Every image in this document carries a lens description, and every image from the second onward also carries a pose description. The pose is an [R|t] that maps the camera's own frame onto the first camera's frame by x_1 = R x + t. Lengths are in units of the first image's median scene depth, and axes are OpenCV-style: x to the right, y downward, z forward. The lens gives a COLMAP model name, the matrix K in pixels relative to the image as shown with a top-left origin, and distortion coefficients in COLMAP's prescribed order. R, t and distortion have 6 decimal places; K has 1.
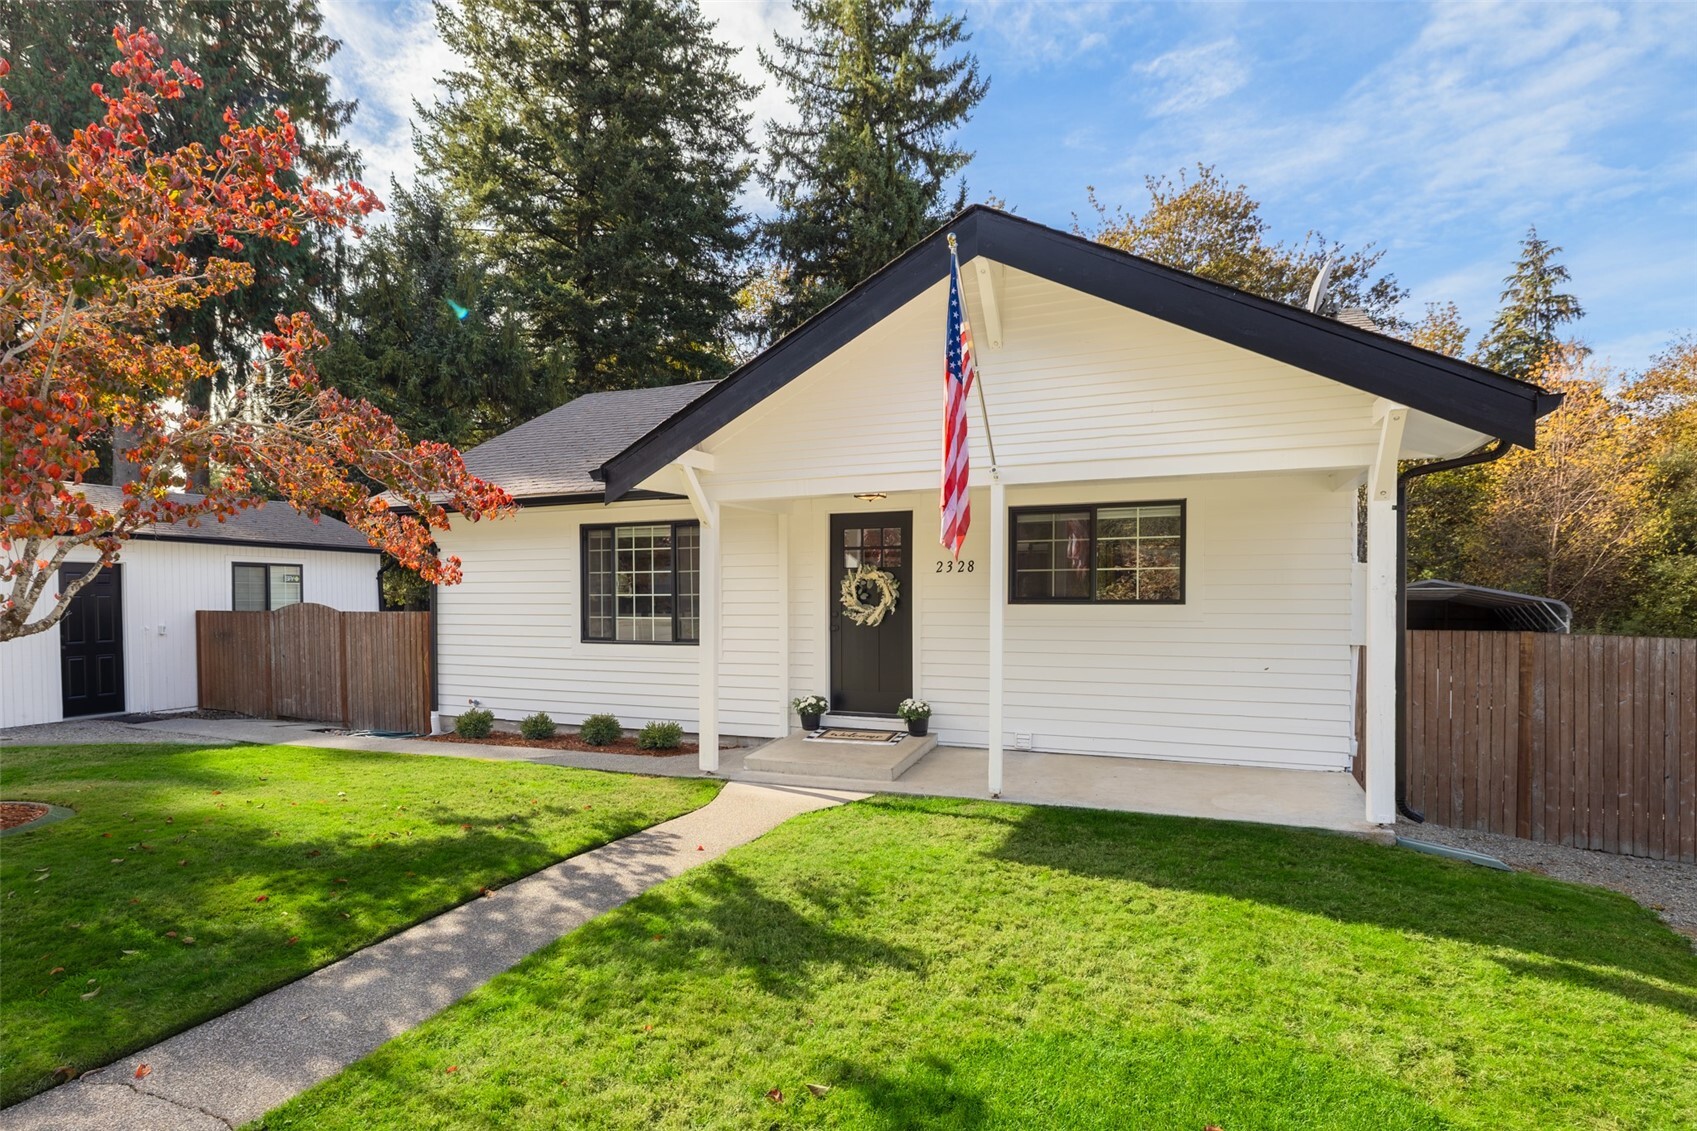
lens RADIAL K [[838.8, 0, 817.9], [0, 838.8, 614.9], [0, 0, 1]] dist [-0.003255, 0.000086]
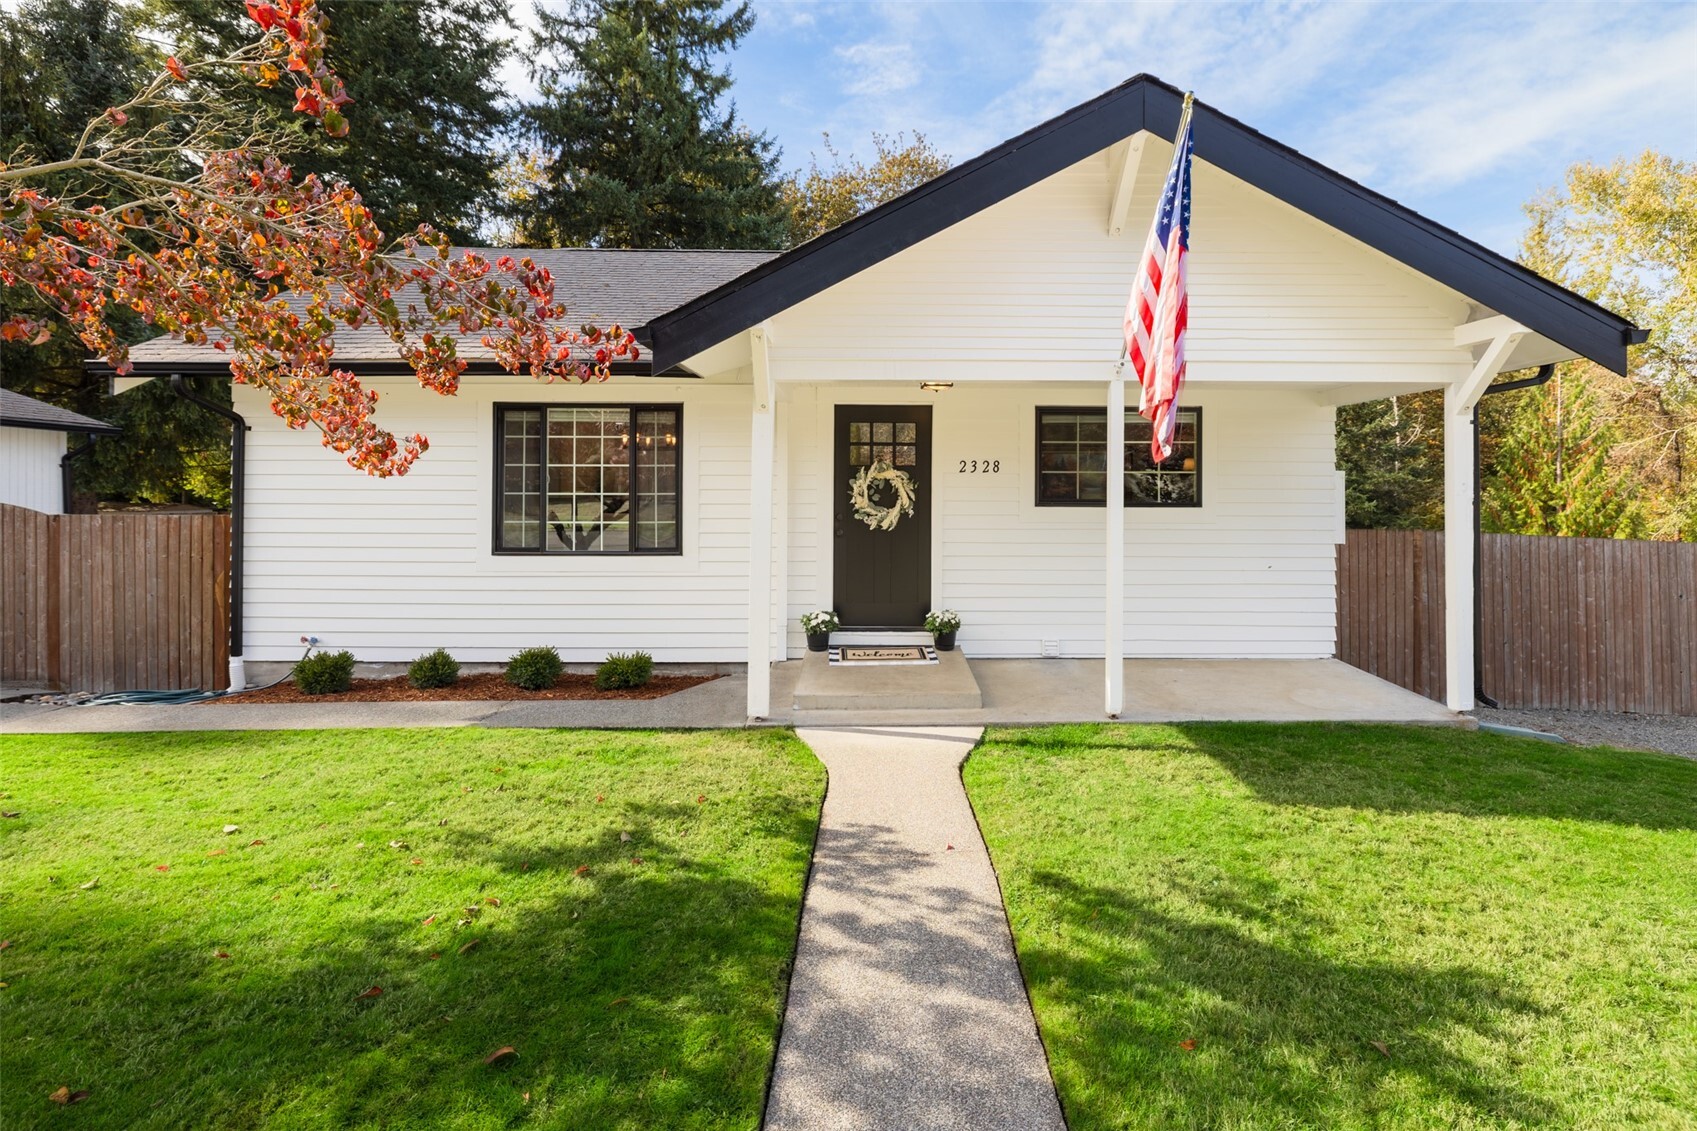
lens RADIAL K [[772.3, 0, 847.7], [0, 772.3, 485.7], [0, 0, 1]] dist [-0.000098, -0.000307]
pose [[0.919668, 0.010290, 0.392561, -0.303362], [0.002403, 0.999490, -0.031828, -0.008446], [-0.392689, 0.030215, 0.919175, 0.252328]]
